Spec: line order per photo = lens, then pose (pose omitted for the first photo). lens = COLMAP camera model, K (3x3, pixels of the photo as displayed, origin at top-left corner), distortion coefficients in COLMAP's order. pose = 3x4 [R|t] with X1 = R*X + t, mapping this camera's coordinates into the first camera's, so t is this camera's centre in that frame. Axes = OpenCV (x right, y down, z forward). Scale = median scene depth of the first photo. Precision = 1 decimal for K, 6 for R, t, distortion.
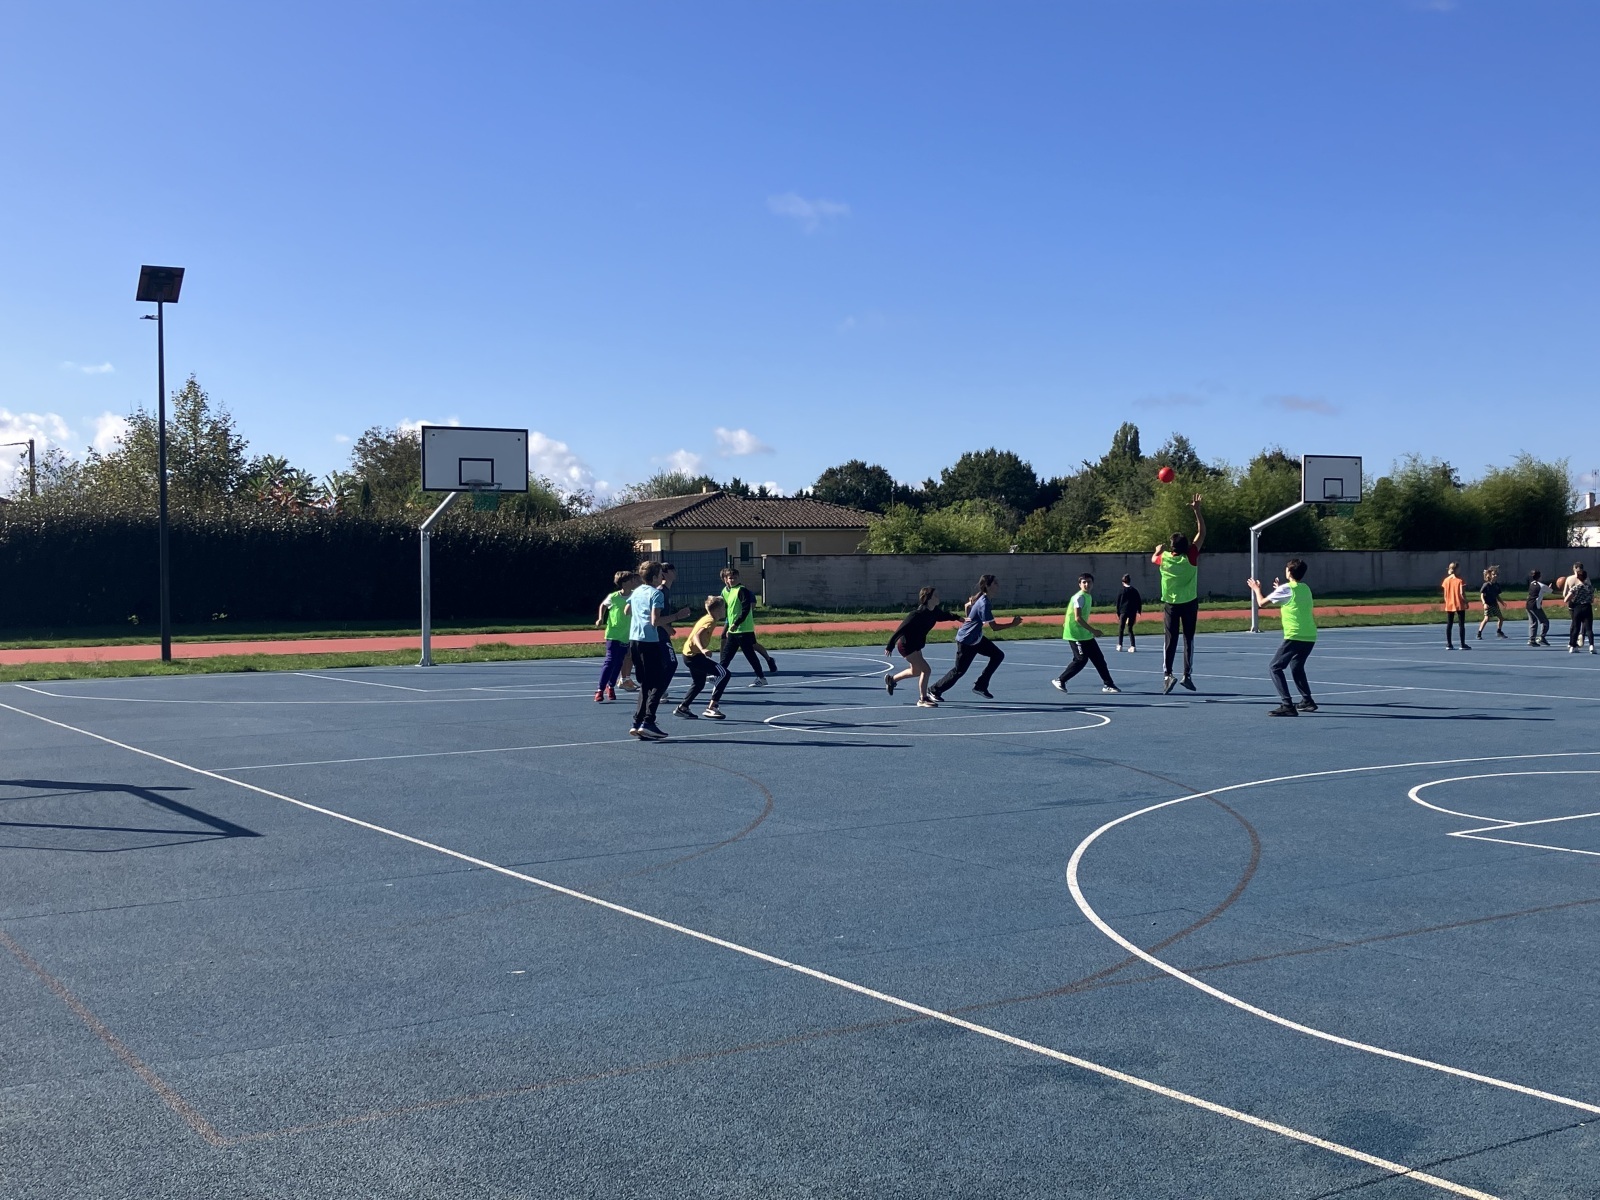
lens RADIAL K [[1817.1, 0, 794.8], [0, 1817.1, 601.1], [0, 0, 1]] dist [0.022409, 0.000000]
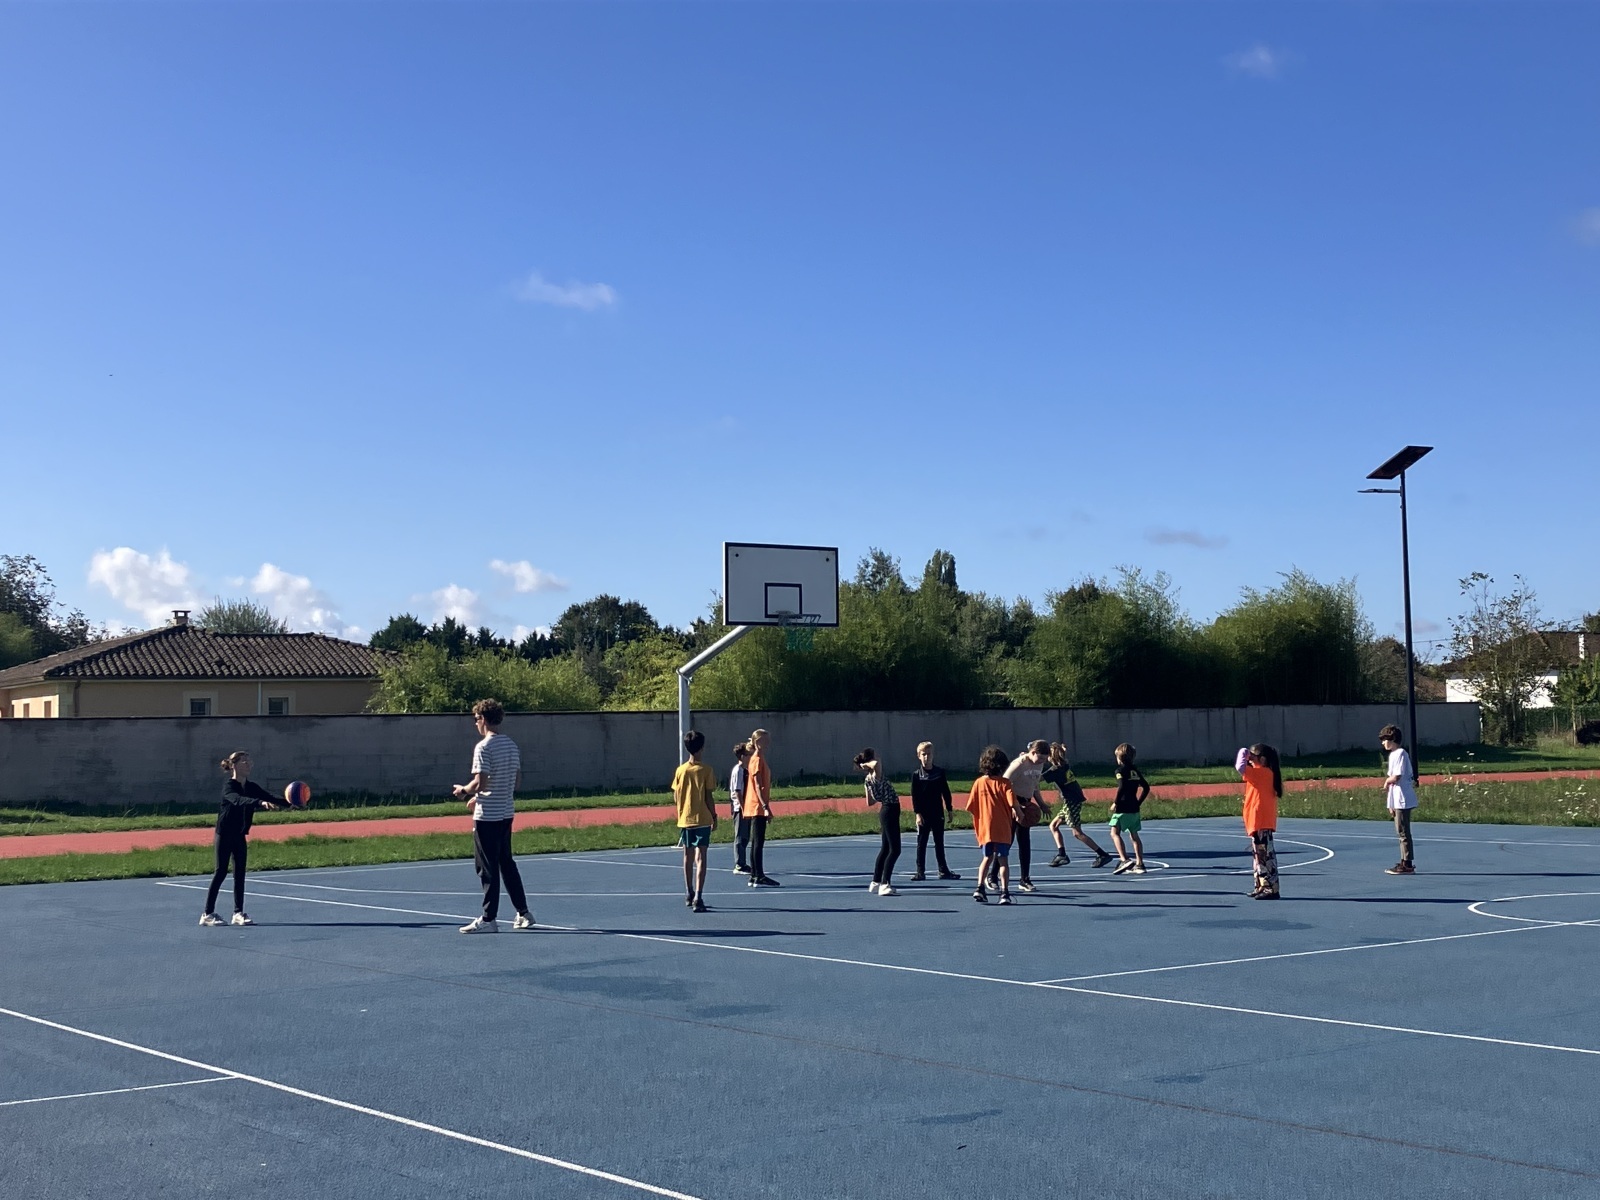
lens RADIAL K [[2178.7, 0, 807.0], [0, 2178.7, 591.5], [0, 0, 1]] dist [0.142363, 0.000000]
pose [[0.995430, 0.002926, 0.095453, 0.098264], [0.004832, 0.996707, -0.080944, -0.003488], [-0.095376, 0.081035, 0.992137, 0.127168]]
